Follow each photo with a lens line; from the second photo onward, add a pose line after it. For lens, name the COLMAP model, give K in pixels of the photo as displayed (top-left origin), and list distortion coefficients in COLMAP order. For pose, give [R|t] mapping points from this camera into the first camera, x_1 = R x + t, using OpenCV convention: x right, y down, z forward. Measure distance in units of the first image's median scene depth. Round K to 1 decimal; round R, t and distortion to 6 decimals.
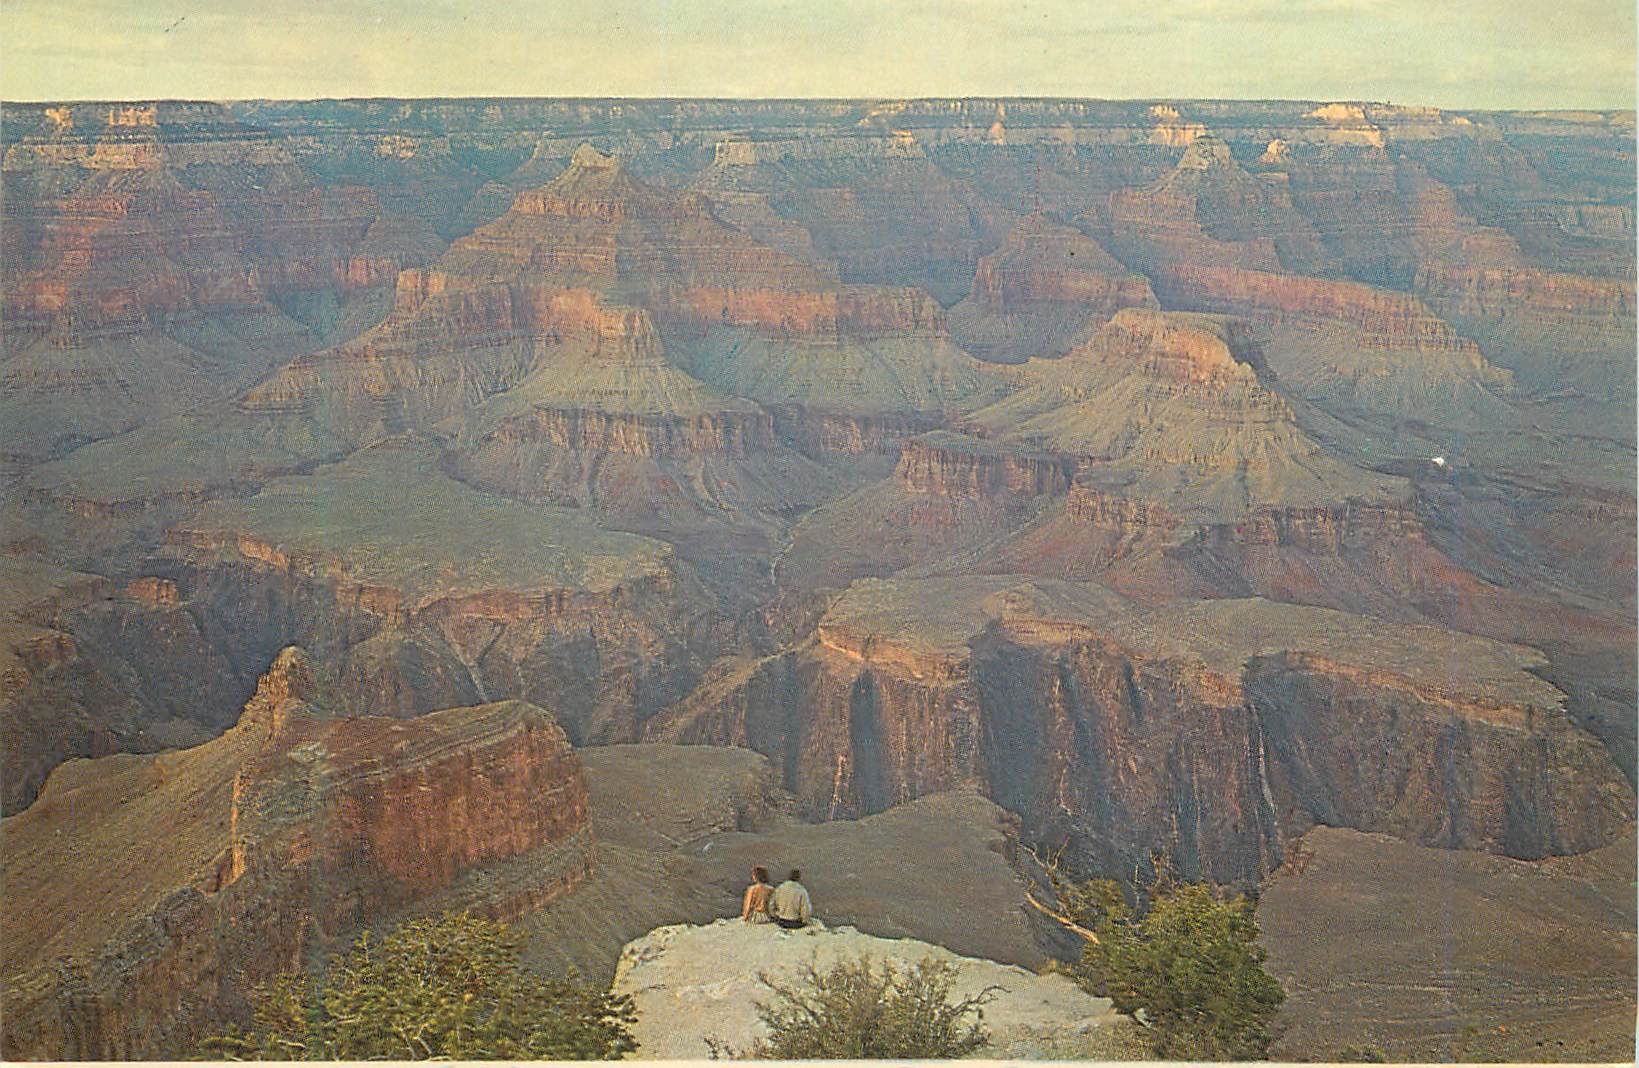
lens RADIAL K [[1856.8, 0, 821.0], [0, 1856.8, 534.4], [0, 0, 1]] dist [-0.058685, 0.000000]
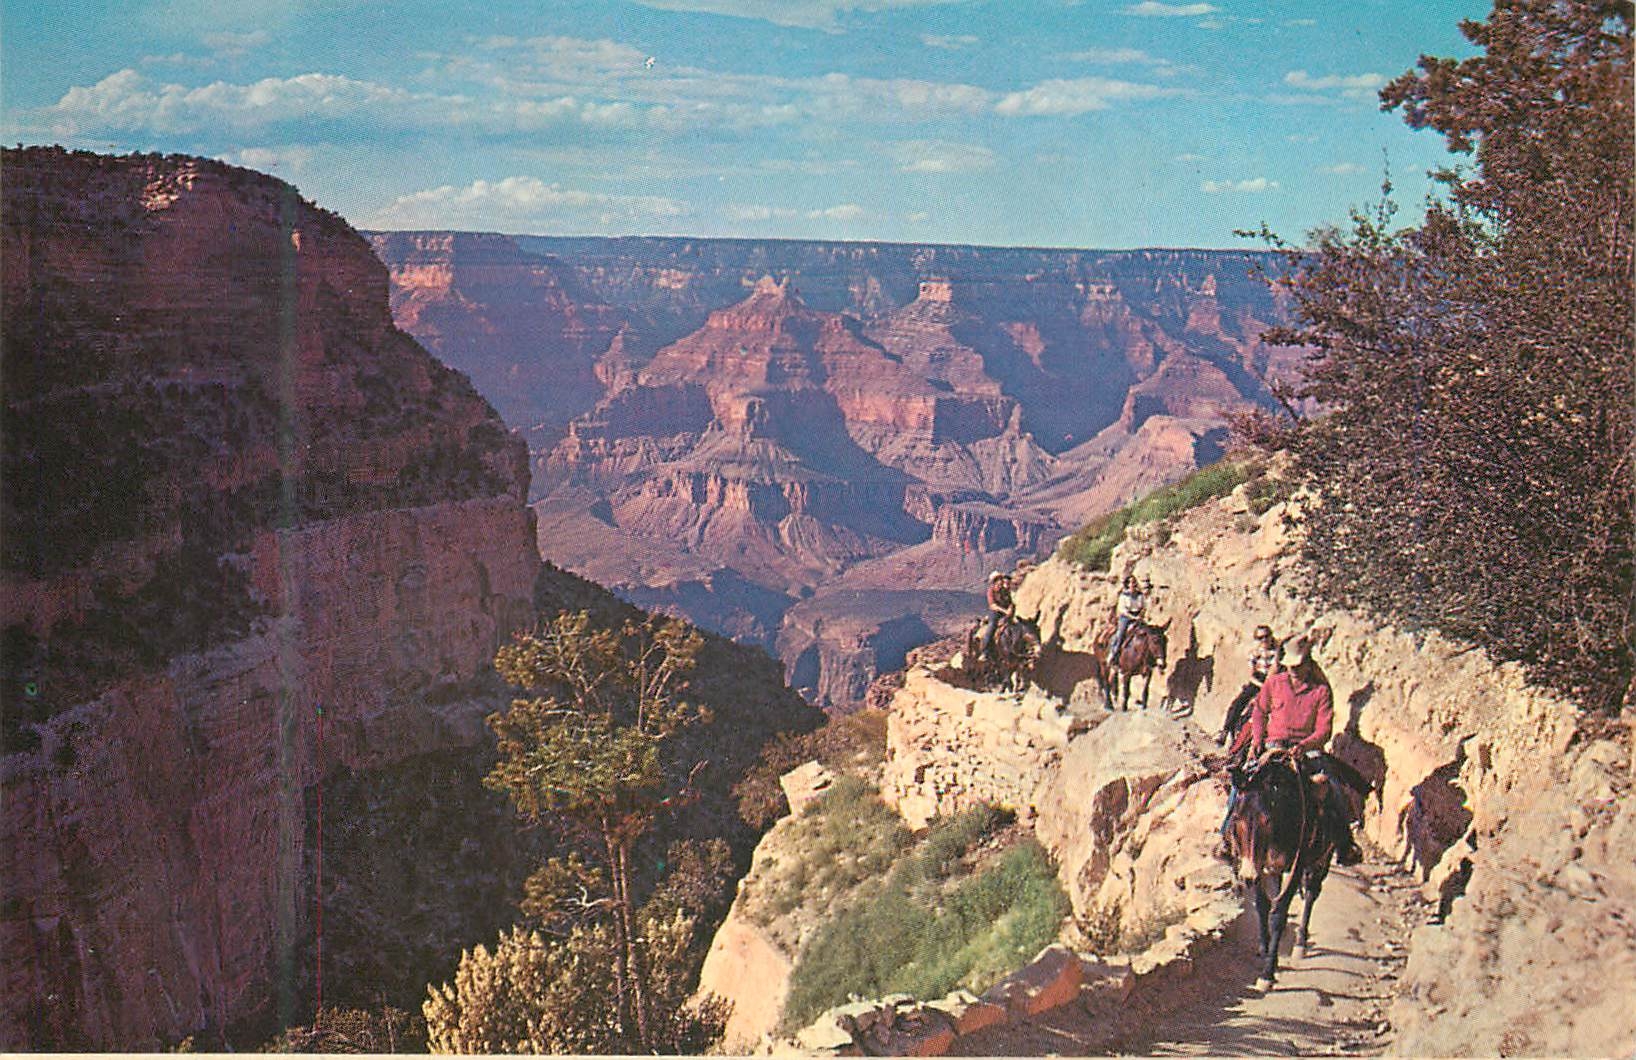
lens RADIAL K [[1853.4, 0, 817.7], [0, 1853.4, 529.4], [0, 0, 1]] dist [-0.058685, 0.000000]
pose [[0.980553, 0.052984, -0.188969, 0.183070], [-0.068568, 0.994678, -0.076901, 0.061728], [0.183889, 0.088363, 0.978967, -0.225531]]
